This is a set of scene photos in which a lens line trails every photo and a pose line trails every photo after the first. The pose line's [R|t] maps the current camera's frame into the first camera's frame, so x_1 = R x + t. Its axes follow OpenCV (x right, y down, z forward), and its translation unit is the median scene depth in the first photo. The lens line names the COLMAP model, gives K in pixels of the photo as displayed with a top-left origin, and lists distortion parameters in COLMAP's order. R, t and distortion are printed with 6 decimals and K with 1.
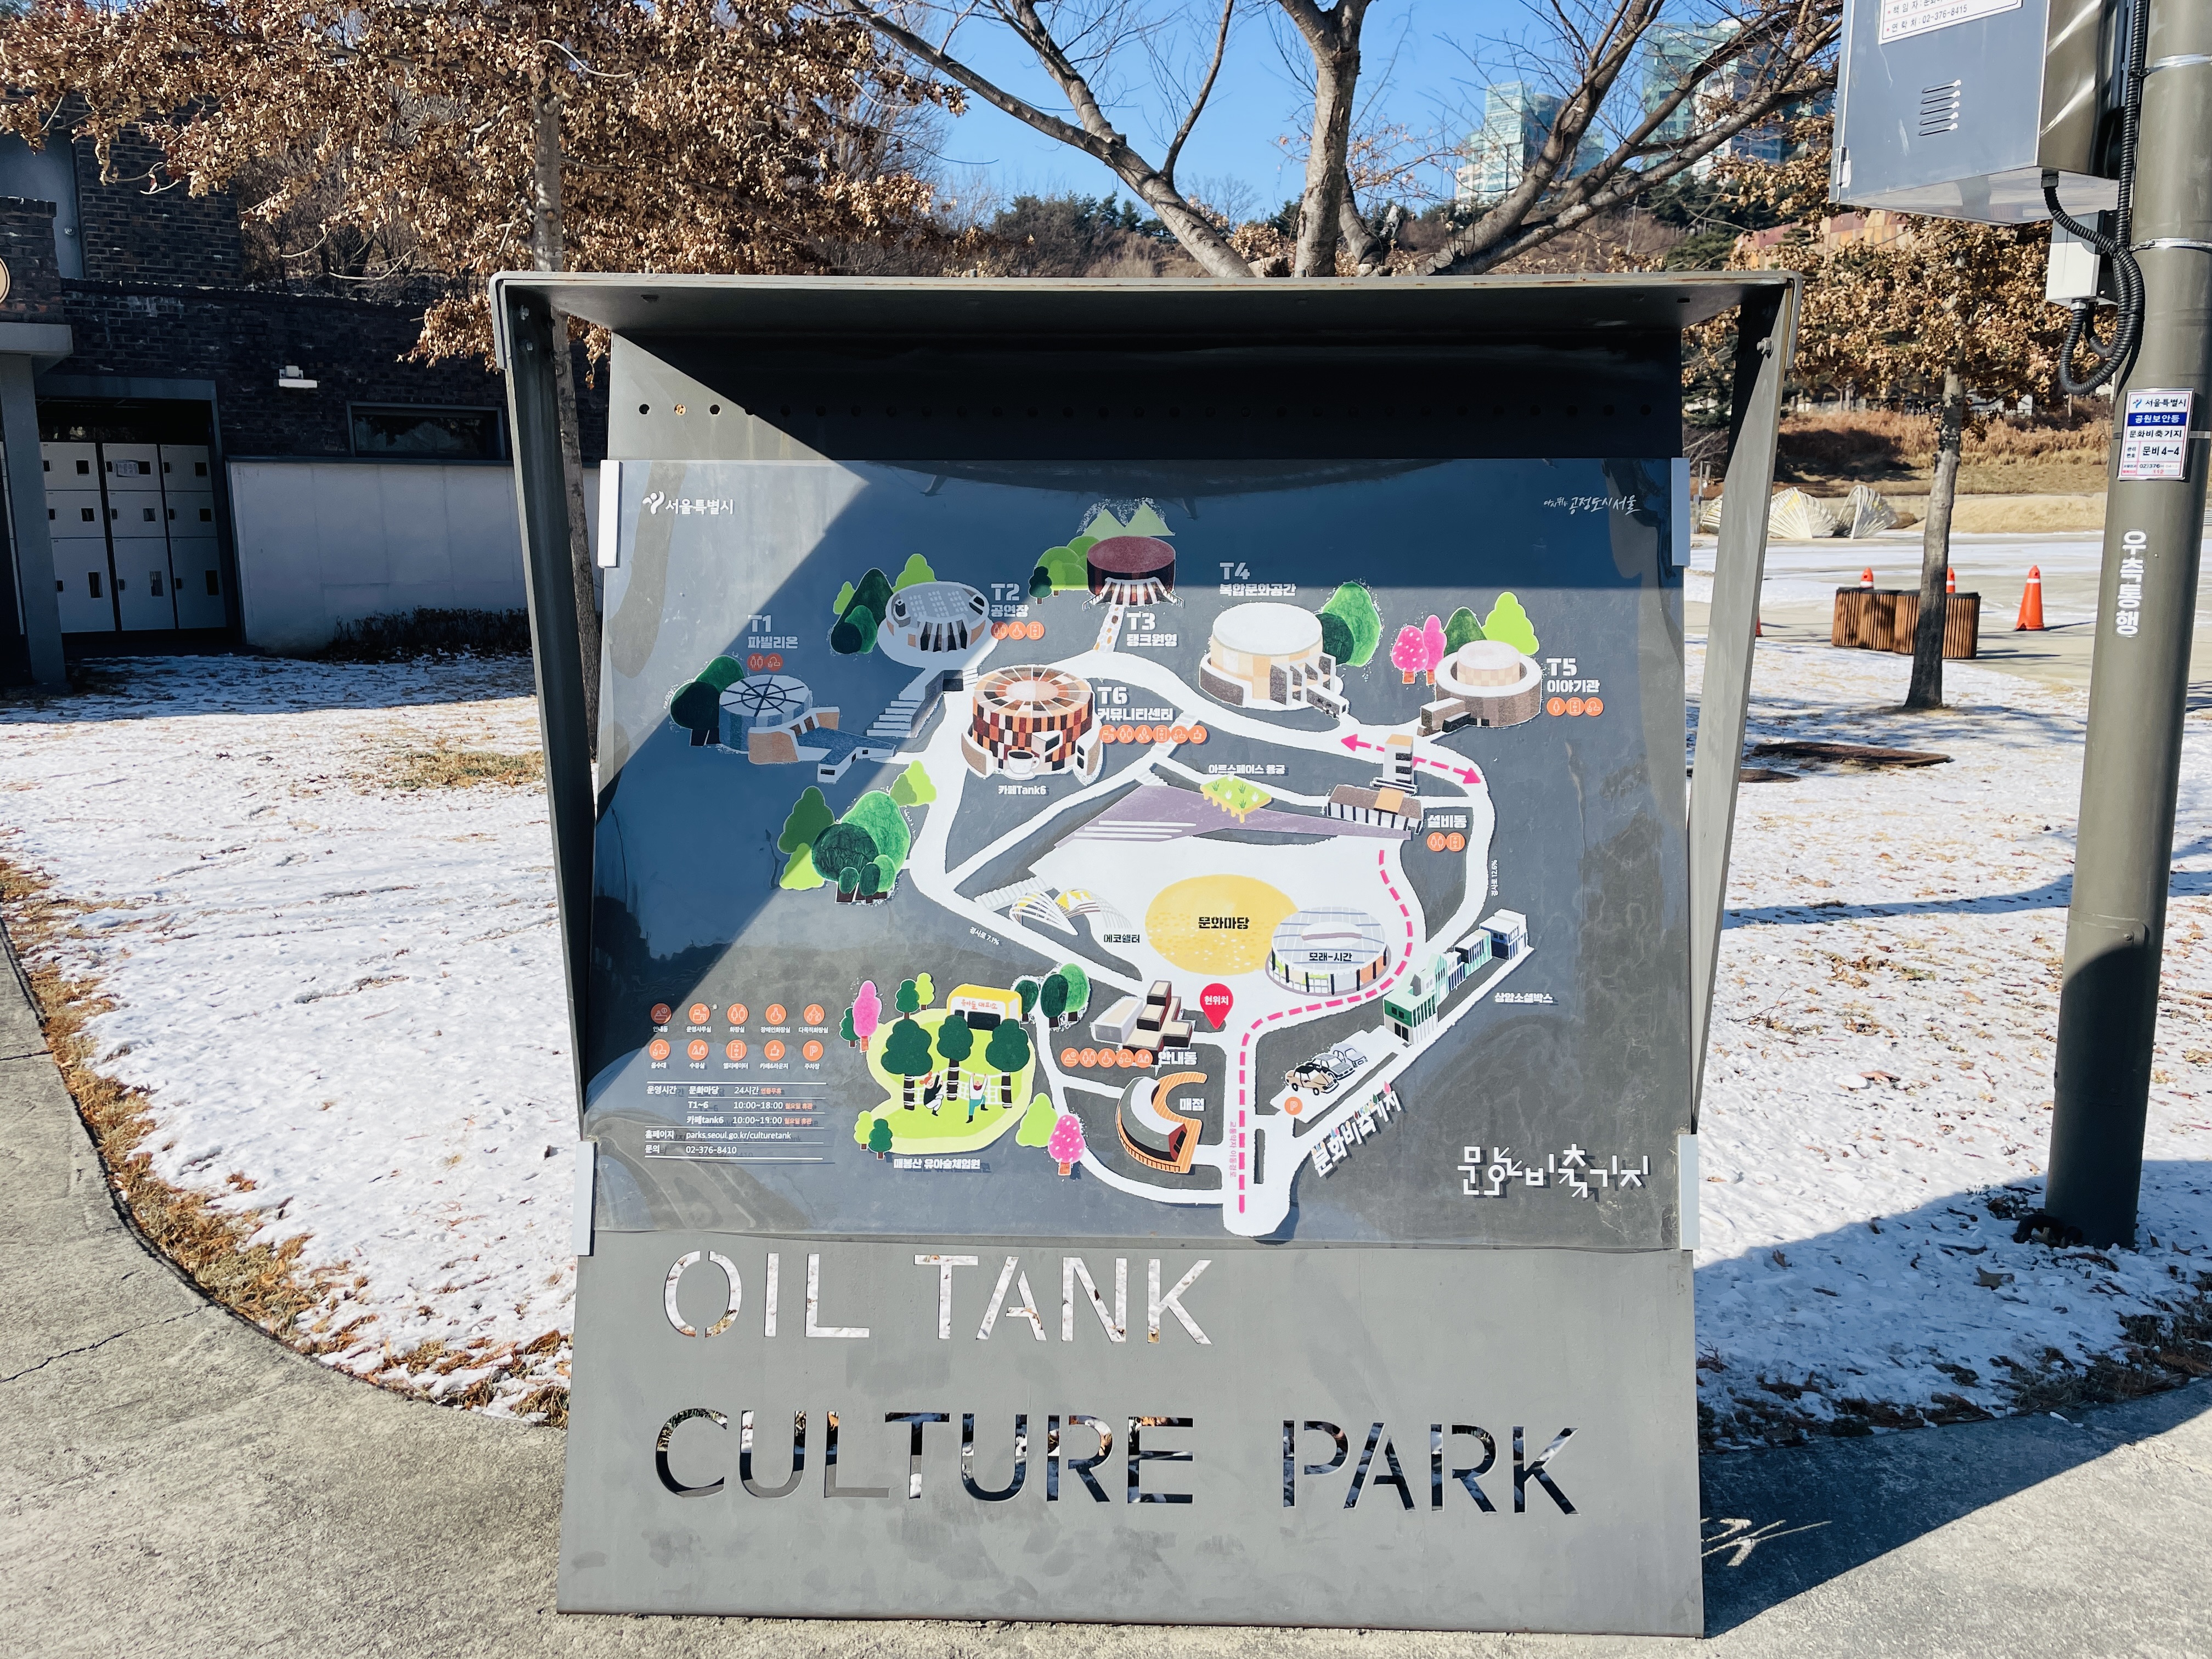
lens RADIAL K [[1723.7, 0, 1106.0], [0, 1723.7, 829.5], [0, 0, 1]] dist [0.007253, 0.003292]
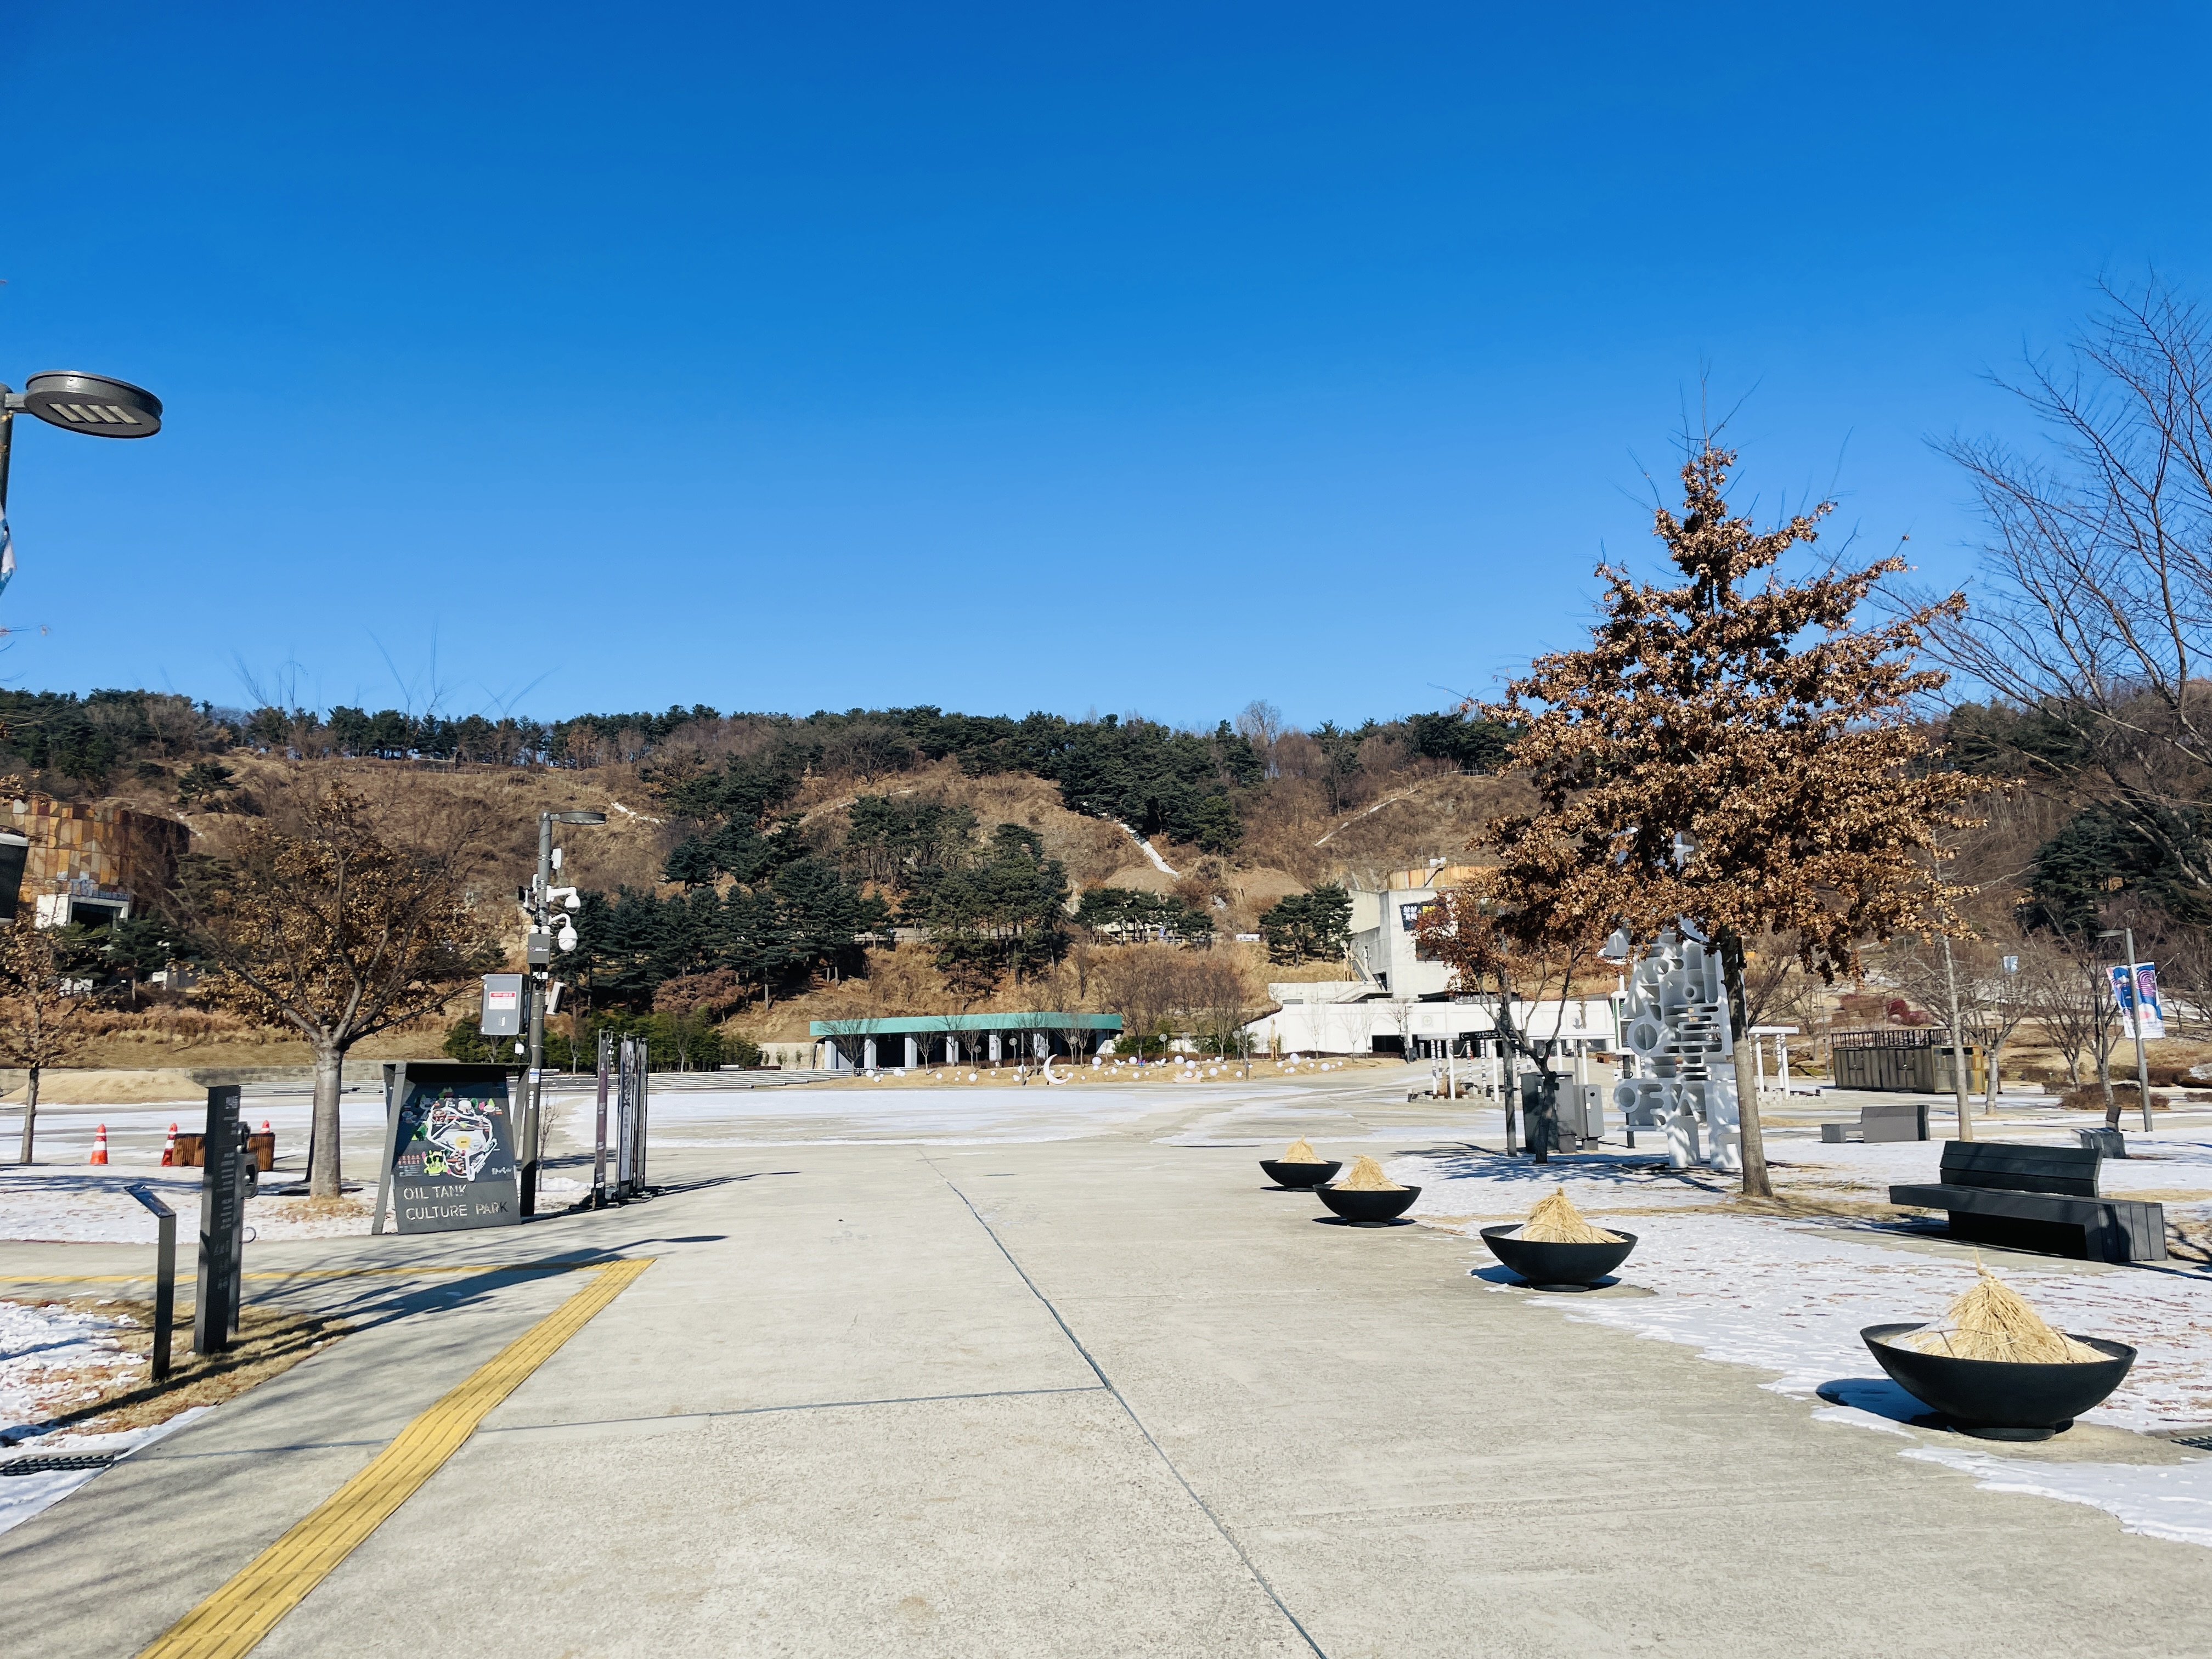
lens RADIAL K [[1723.7, 0, 1106.0], [0, 1723.7, 829.5], [0, 0, 1]] dist [0.007253, 0.003292]
pose [[0.513501, 0.123939, 0.849091, -5.080552], [0.156488, 0.959394, -0.234678, 0.955598], [-0.843699, 0.253380, 0.473255, -5.320214]]
